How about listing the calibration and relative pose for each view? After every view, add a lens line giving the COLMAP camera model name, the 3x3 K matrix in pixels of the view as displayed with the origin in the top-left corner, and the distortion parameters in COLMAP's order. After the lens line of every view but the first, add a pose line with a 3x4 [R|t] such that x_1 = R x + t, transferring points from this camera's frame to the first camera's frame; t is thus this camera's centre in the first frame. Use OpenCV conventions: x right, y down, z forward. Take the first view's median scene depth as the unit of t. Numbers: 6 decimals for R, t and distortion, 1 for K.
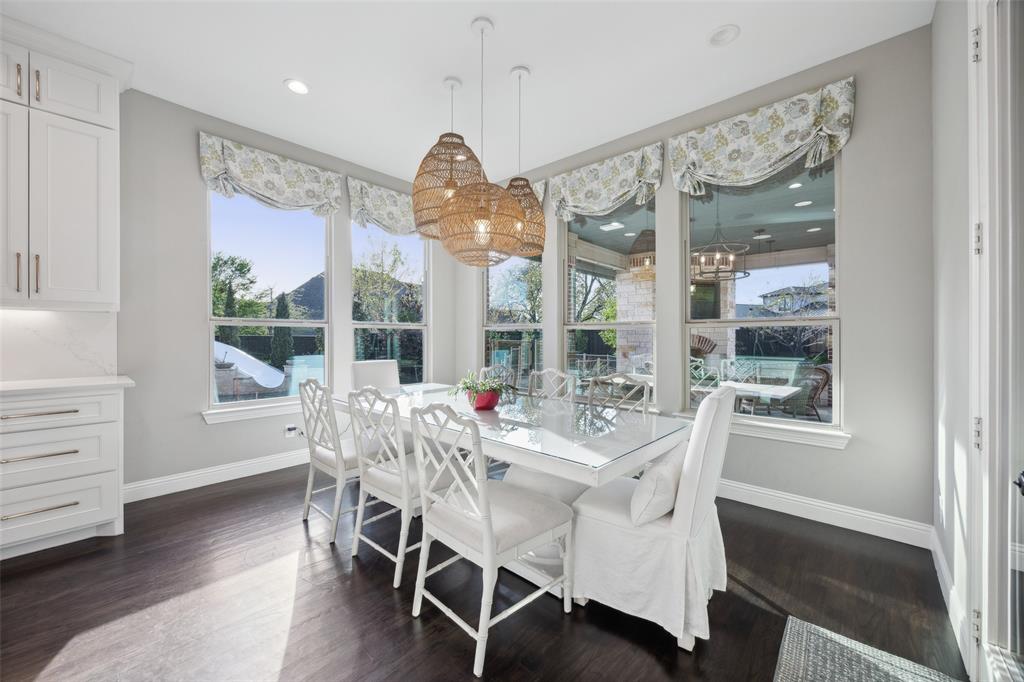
lens RADIAL K [[397.3, 0, 505.1], [0, 397.3, 335.7], [0, 0, 1]] dist [0.001830, 0.000425]
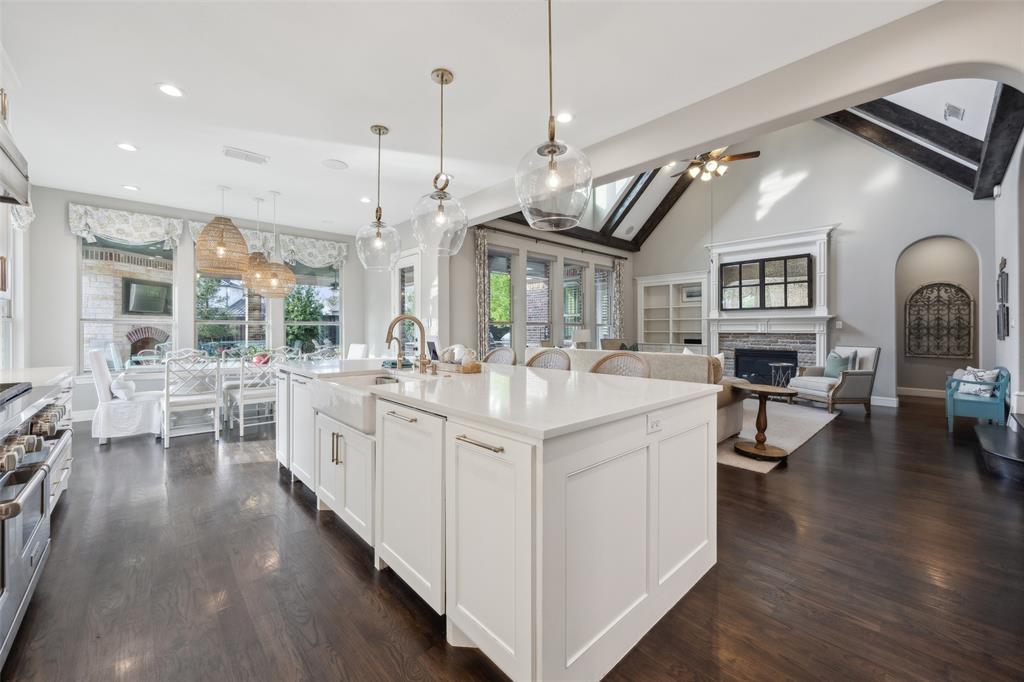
lens RADIAL K [[397.3, 0, 508.2], [0, 397.3, 332.9], [0, 0, 1]] dist [0.001830, 0.000425]
pose [[0.087627, -0.013179, 0.996066, -1.851062], [-0.002250, 0.999907, 0.013427, -0.014233], [-0.996151, -0.003418, 0.087590, -0.439626]]
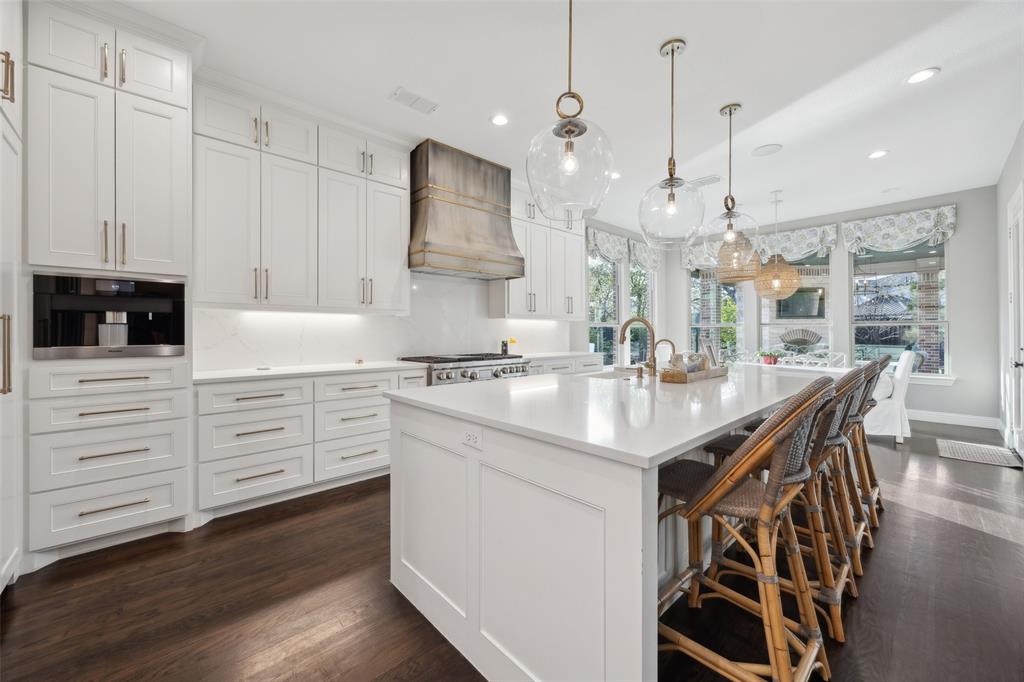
lens RADIAL K [[397.3, 0, 514.3], [0, 397.3, 333.3], [0, 0, 1]] dist [0.001830, 0.000425]
pose [[0.997047, -0.008878, -0.076282, -1.140869], [0.009082, 0.999956, 0.002328, -0.007046], [0.076258, -0.003014, 0.997084, -1.124126]]
